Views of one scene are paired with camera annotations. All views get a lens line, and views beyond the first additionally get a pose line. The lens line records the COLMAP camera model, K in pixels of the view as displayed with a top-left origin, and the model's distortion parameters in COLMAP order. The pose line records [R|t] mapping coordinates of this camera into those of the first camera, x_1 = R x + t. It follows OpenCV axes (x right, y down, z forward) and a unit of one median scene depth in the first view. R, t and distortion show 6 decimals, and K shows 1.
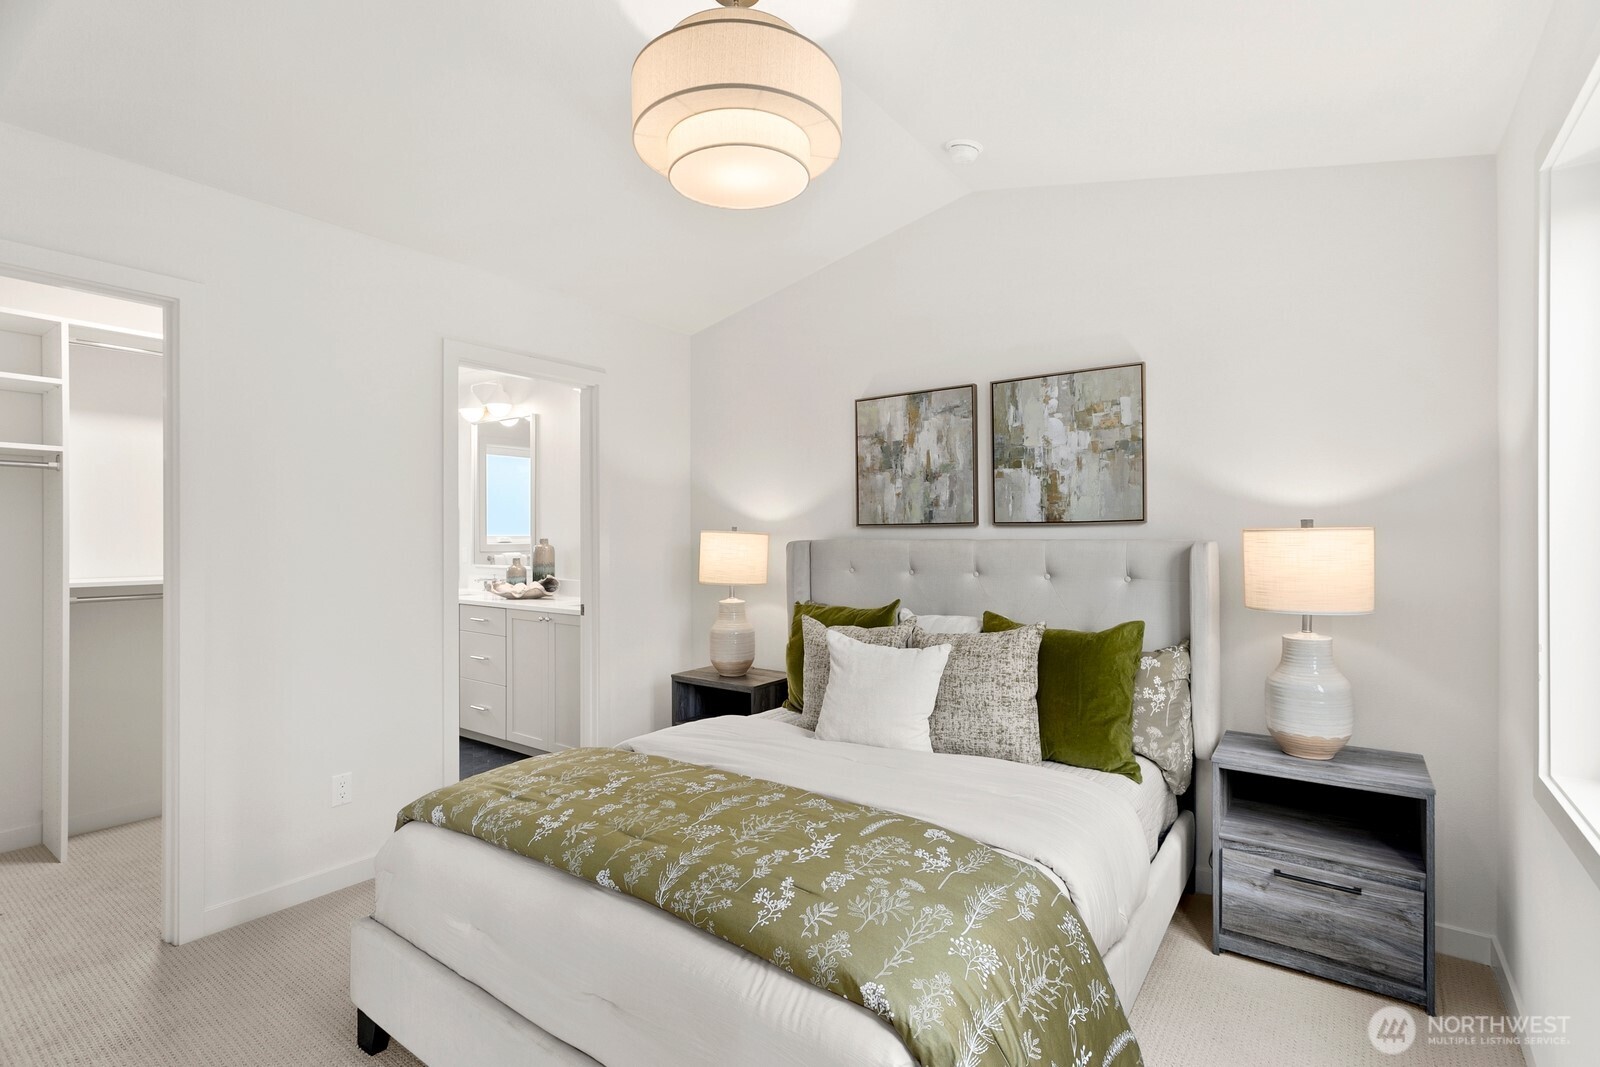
lens RADIAL K [[749.3, 0, 811.1], [0, 749.3, 533.8], [0, 0, 1]] dist [-0.000545, 0.001614]
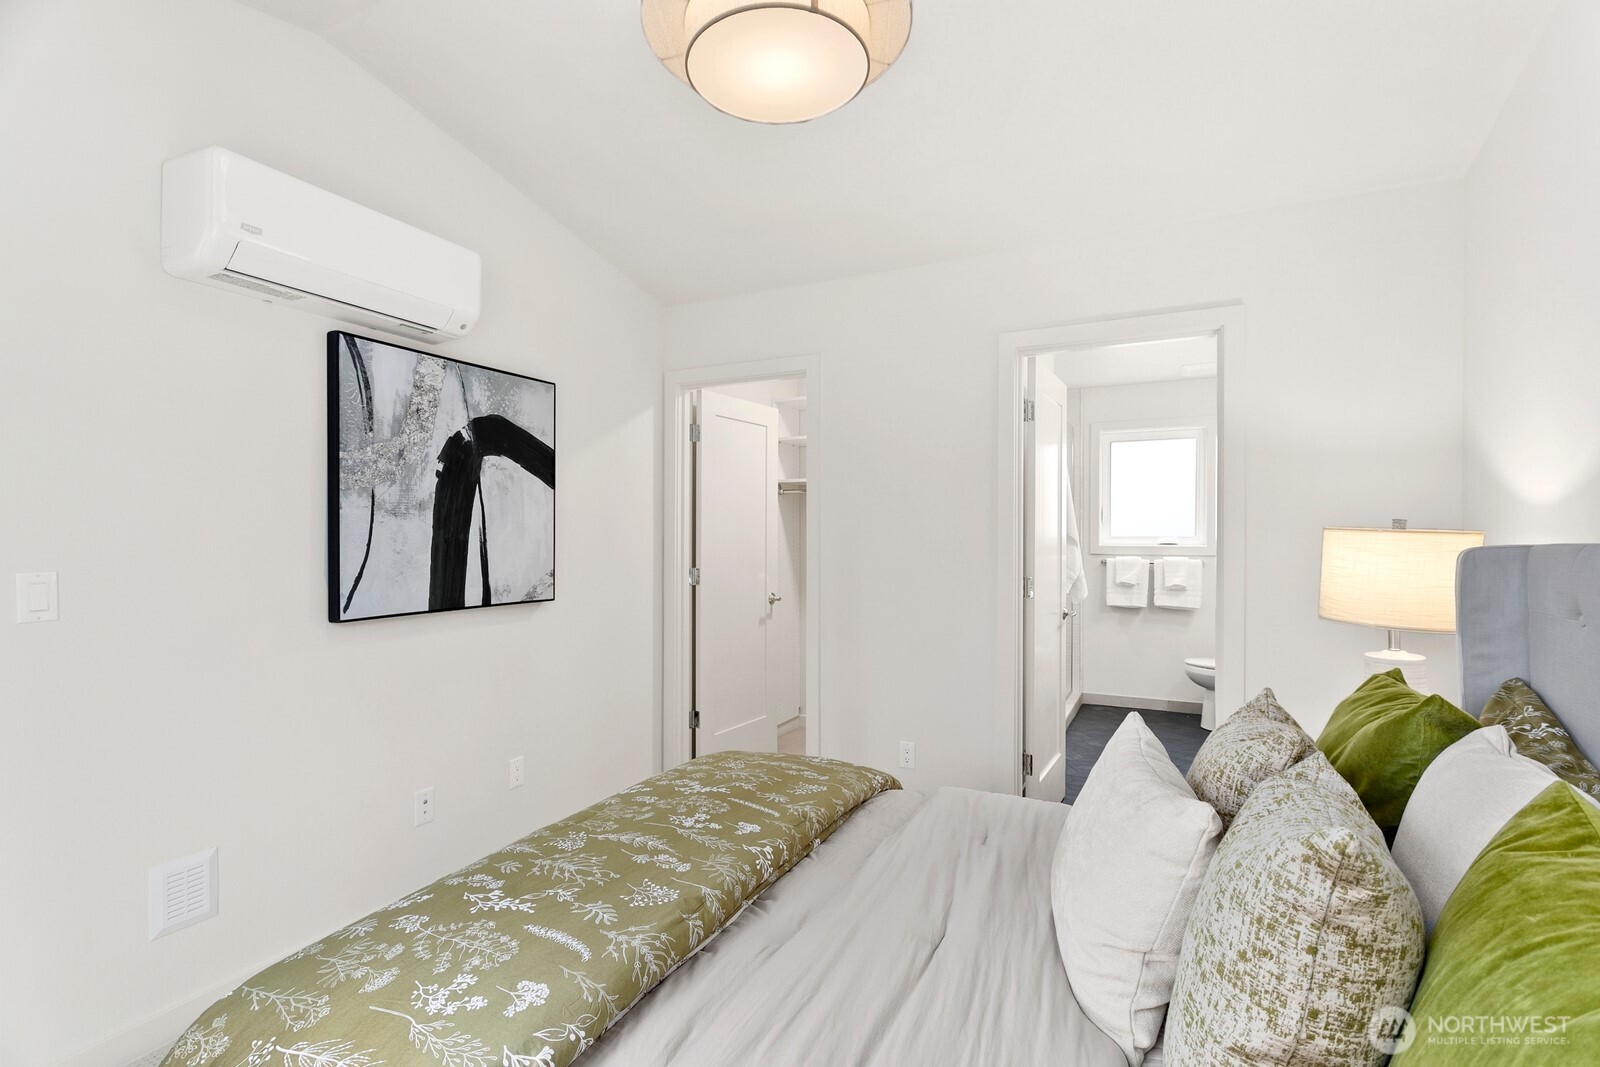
lens RADIAL K [[749.3, 0, 804.9], [0, 749.3, 532.8], [0, 0, 1]] dist [-0.000545, 0.001614]
pose [[0.166044, -0.002193, -0.986116, 0.406954], [-0.000929, 0.999997, -0.002380, 0.000958], [0.986118, 0.001311, 0.166041, 0.540346]]
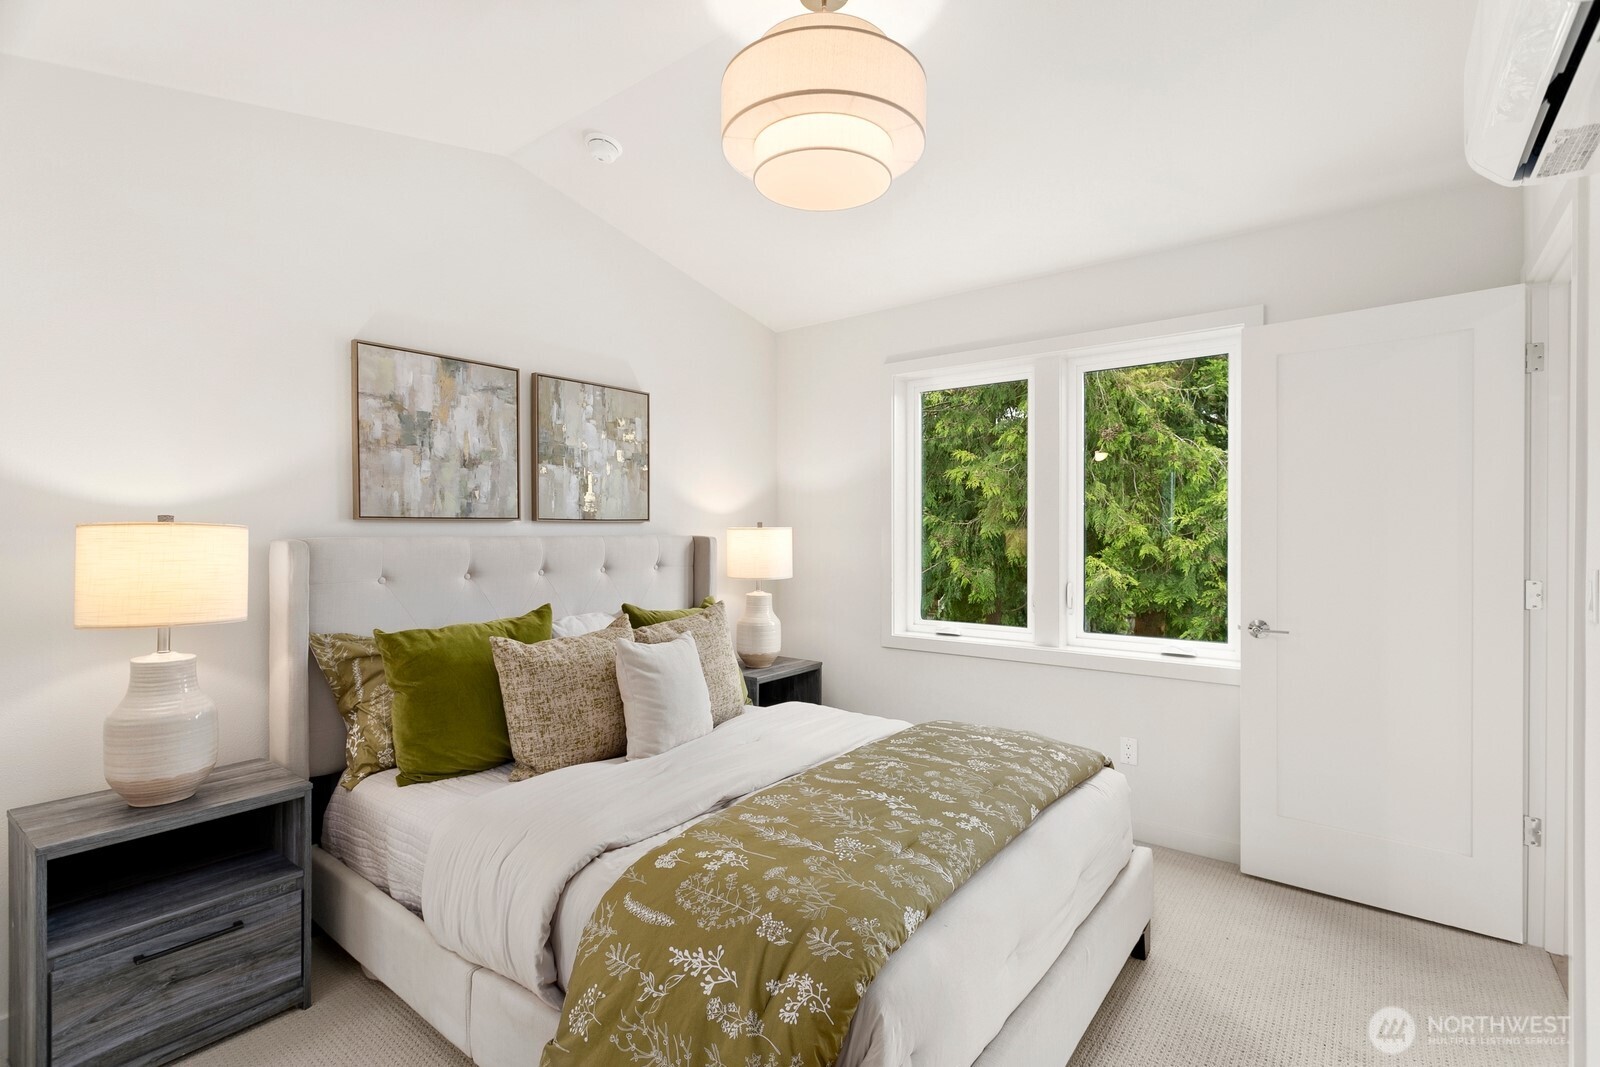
lens RADIAL K [[749.3, 0, 791.6], [0, 749.3, 537.5], [0, 0, 1]] dist [-0.000545, 0.001614]
pose [[0.041944, -0.007506, 0.999092, -0.675222], [-0.000940, 0.999971, 0.007552, 0.001506], [-0.999120, -0.001255, 0.041936, 0.601752]]
